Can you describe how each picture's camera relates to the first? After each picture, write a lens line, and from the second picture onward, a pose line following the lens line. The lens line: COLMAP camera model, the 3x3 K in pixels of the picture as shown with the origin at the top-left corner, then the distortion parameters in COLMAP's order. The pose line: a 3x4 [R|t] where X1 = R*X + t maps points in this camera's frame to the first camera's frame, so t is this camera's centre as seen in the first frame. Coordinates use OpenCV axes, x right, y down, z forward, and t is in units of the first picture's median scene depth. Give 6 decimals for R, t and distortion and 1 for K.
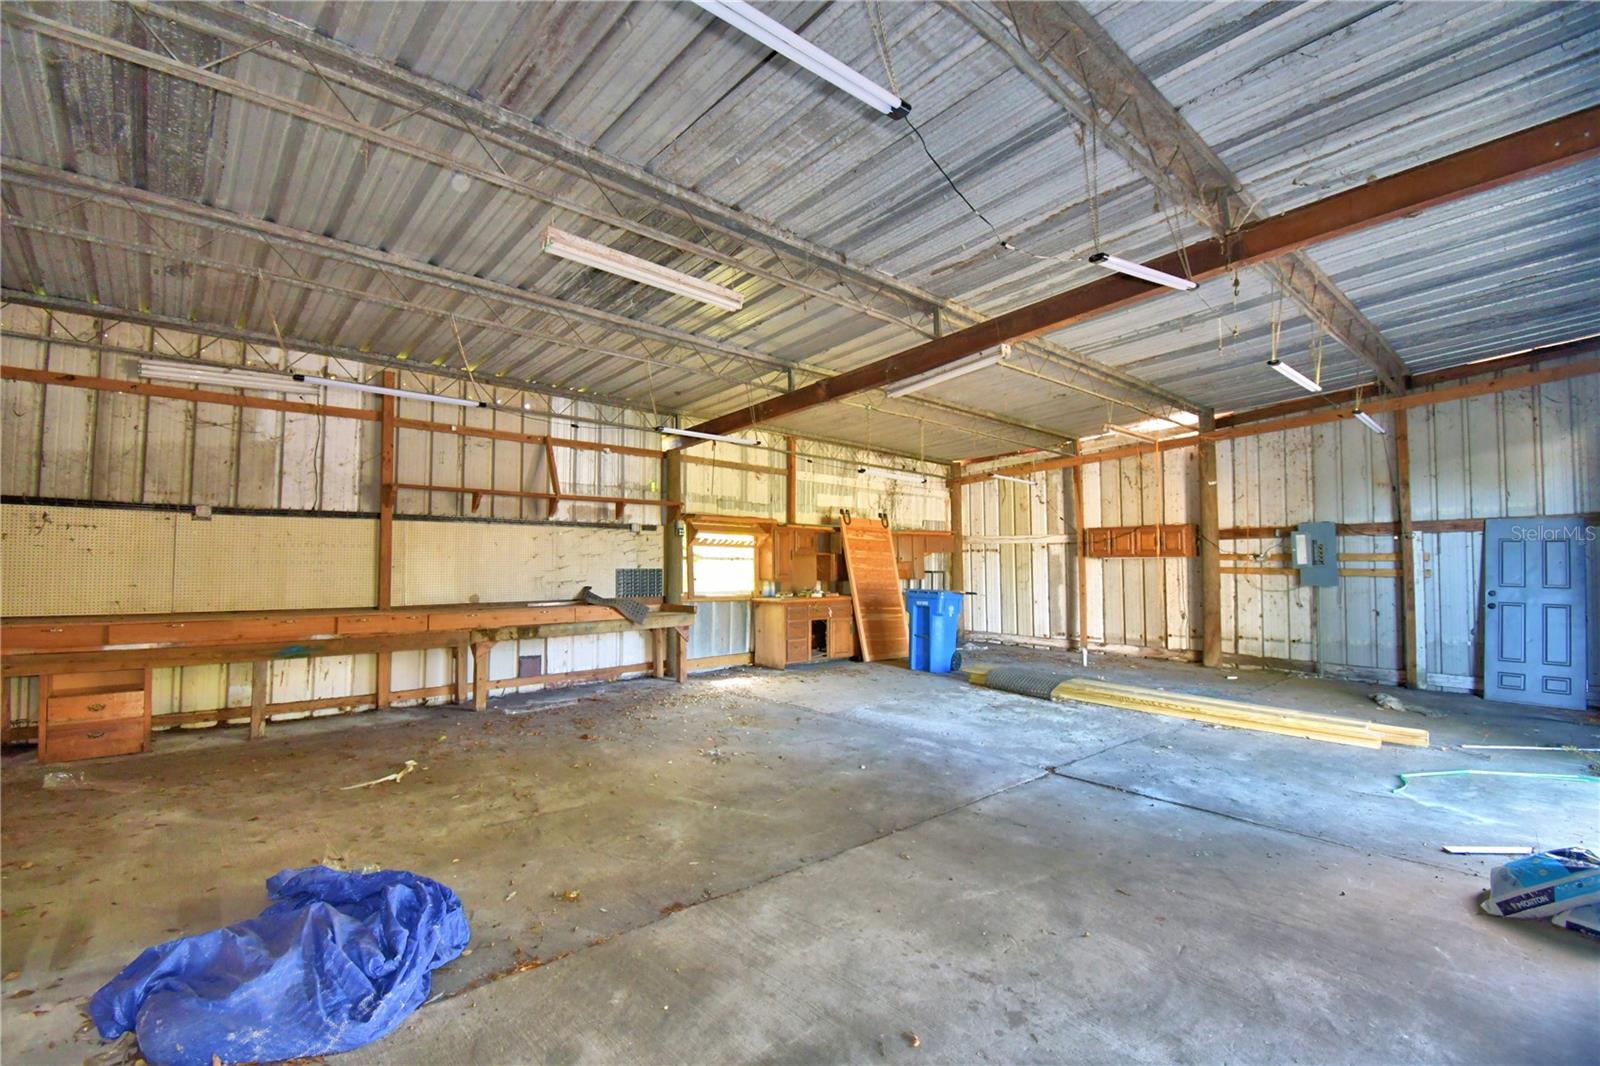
lens RADIAL K [[699.1, 0, 794.5], [0, 699.1, 536.2], [0, 0, 1]] dist [0.020549, -0.026870]
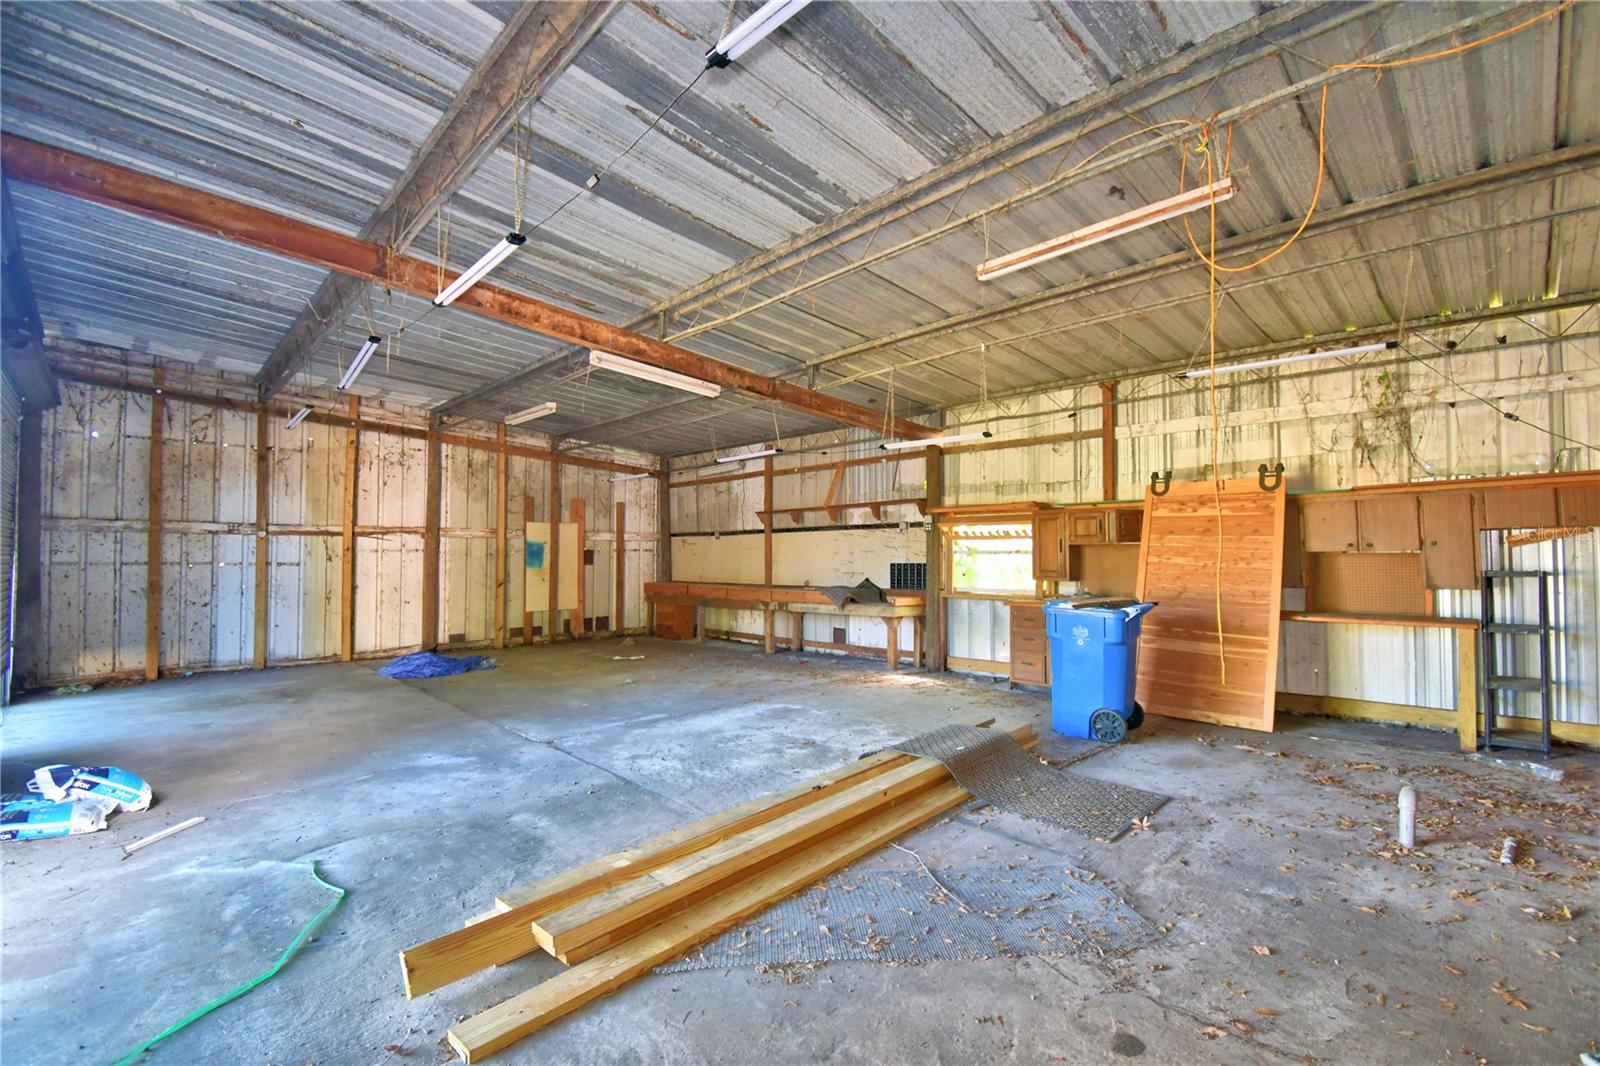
lens RADIAL K [[699.1, 0, 794.5], [0, 699.1, 536.2], [0, 0, 1]] dist [0.020549, -0.026870]
pose [[0.037585, -0.038927, -0.998535, 0.973419], [0.039341, 0.998524, -0.037445, 0.043641], [0.998519, -0.037876, 0.039061, 0.889011]]
